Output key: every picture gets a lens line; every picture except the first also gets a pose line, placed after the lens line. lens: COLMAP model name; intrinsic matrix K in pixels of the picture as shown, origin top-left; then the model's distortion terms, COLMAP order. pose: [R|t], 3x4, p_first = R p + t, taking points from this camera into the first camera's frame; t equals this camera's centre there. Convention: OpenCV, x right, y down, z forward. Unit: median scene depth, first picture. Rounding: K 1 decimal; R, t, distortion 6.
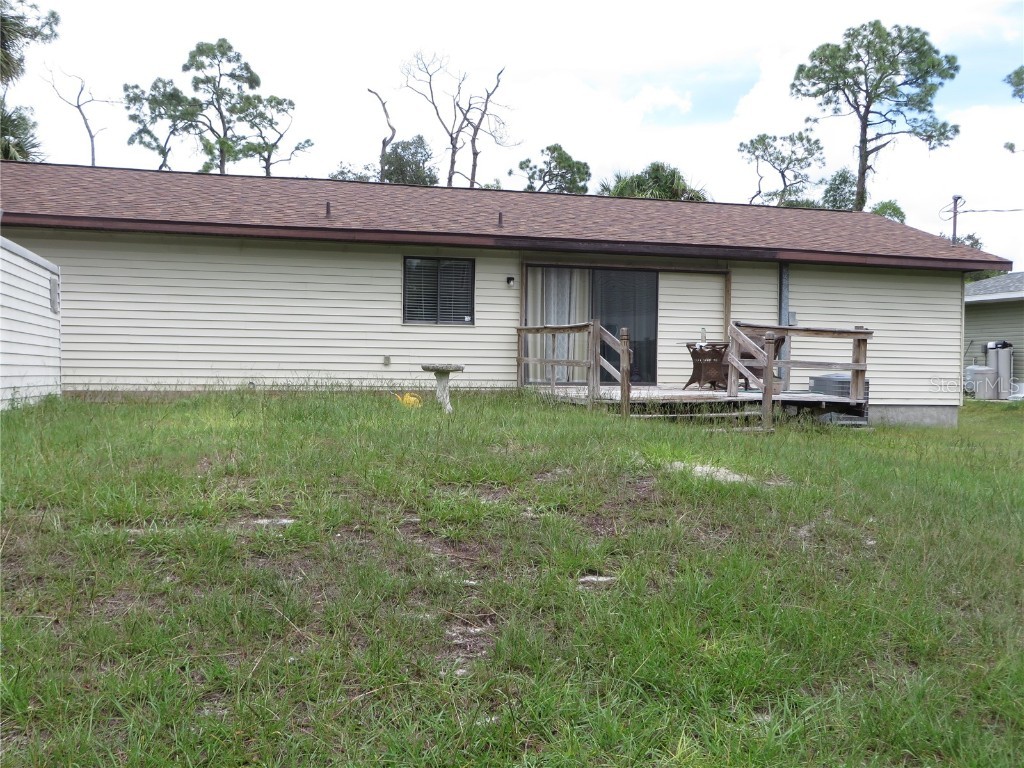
lens RADIAL K [[995.7, 0, 516.5], [0, 995.7, 390.2], [0, 0, 1]] dist [-0.025258, 0.000000]
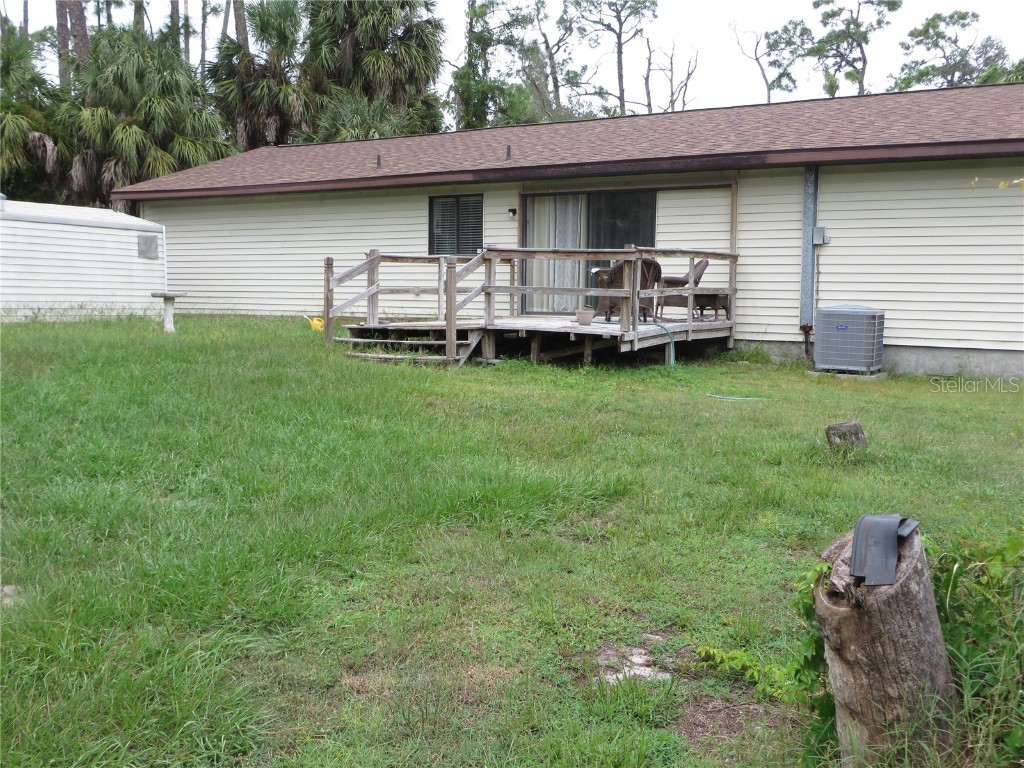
lens RADIAL K [[995.7, 0, 517.6], [0, 995.7, 378.3], [0, 0, 1]] dist [-0.025258, 0.000000]
pose [[0.693312, 0.055553, -0.718493, 0.244636], [-0.020291, 0.998134, 0.057595, 0.000521], [0.720352, -0.025352, 0.693145, 0.095659]]
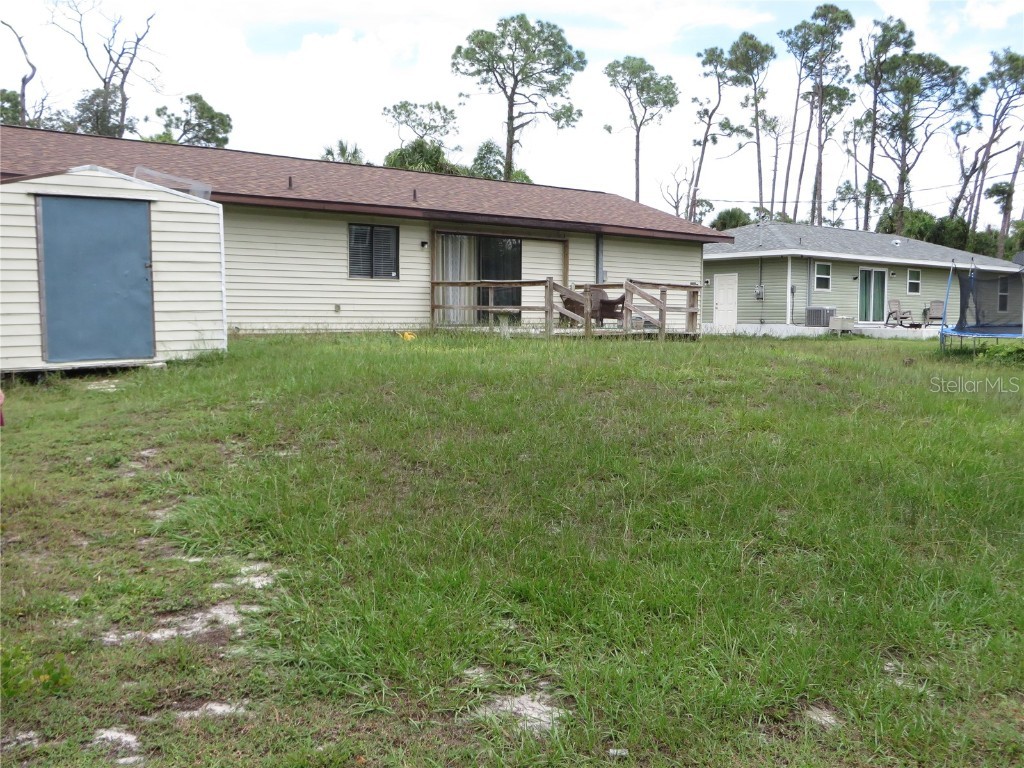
lens RADIAL K [[995.7, 0, 512.3], [0, 995.7, 385.8], [0, 0, 1]] dist [-0.025258, 0.000000]
pose [[0.909594, -0.038356, 0.413725, -0.142704], [0.019721, 0.998593, 0.049223, 0.003070], [-0.415030, -0.036614, 0.909070, -0.066645]]
